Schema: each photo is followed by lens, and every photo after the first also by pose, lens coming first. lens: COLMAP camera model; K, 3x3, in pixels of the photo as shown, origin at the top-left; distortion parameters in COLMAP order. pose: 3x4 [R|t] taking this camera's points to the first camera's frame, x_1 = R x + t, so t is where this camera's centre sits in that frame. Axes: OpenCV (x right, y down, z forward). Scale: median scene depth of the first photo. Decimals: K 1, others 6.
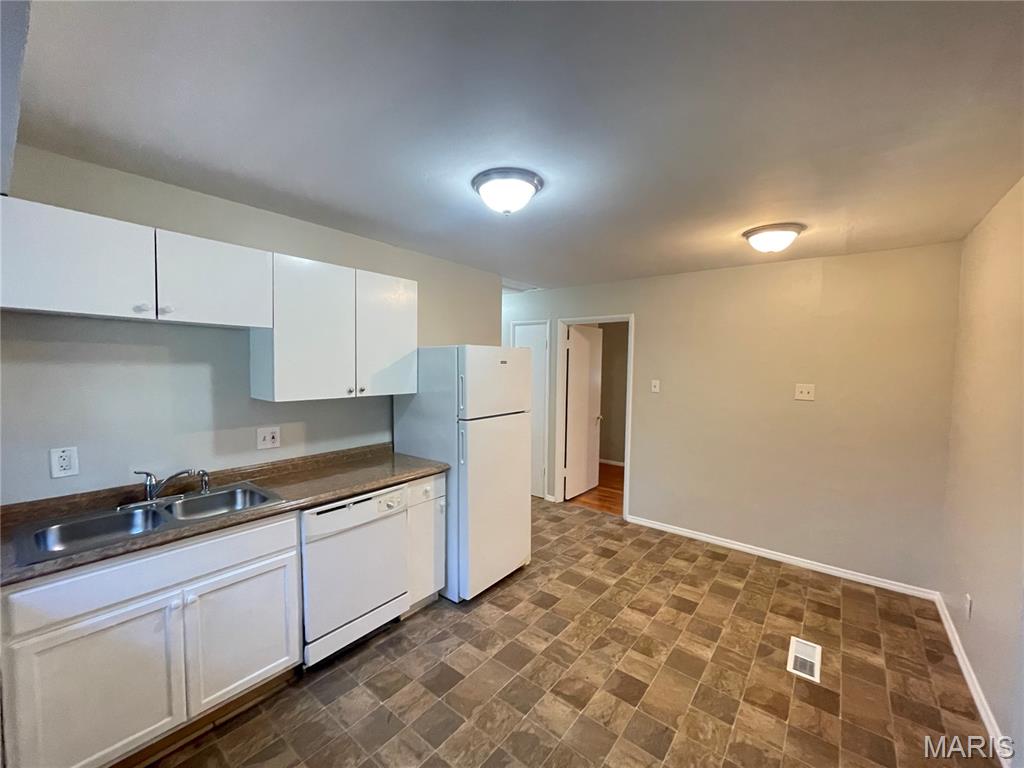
lens RADIAL K [[415.2, 0, 507.5], [0, 415.2, 389.8], [0, 0, 1]] dist [-0.003481, 0.000312]
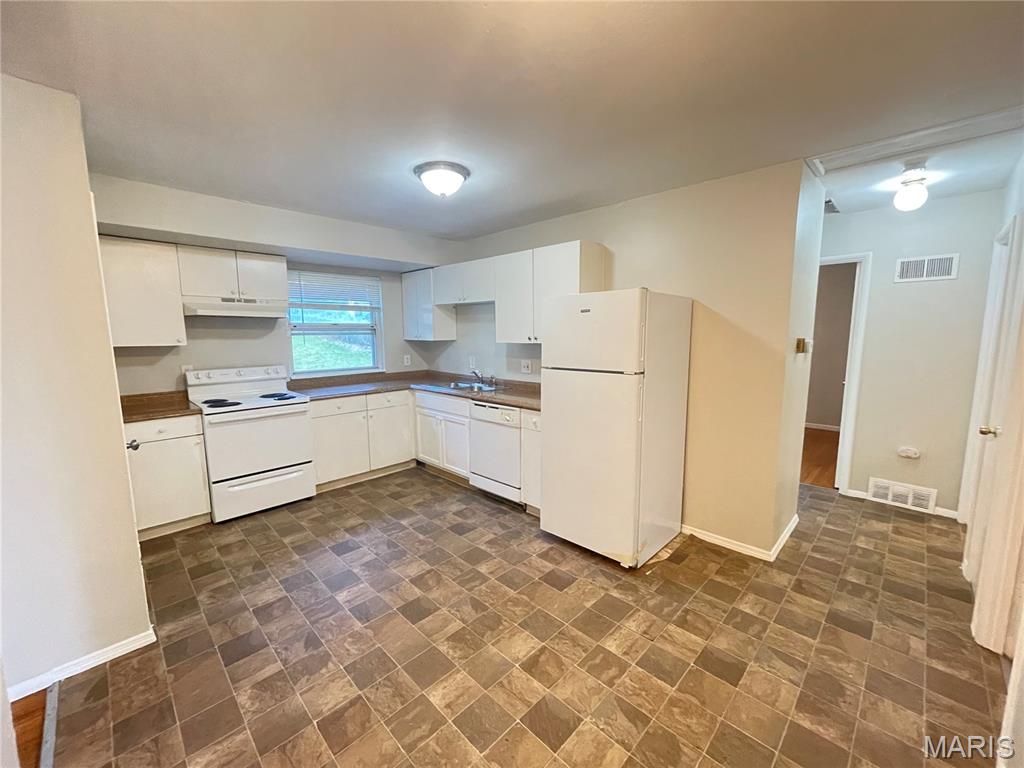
lens RADIAL K [[415.2, 0, 507.3], [0, 415.2, 383.0], [0, 0, 1]] dist [-0.003481, 0.000312]
pose [[-0.110899, 0.112318, -0.987464, 1.125037], [-0.056611, 0.991266, 0.119108, -0.012170], [0.992218, 0.069110, -0.103572, 1.154782]]
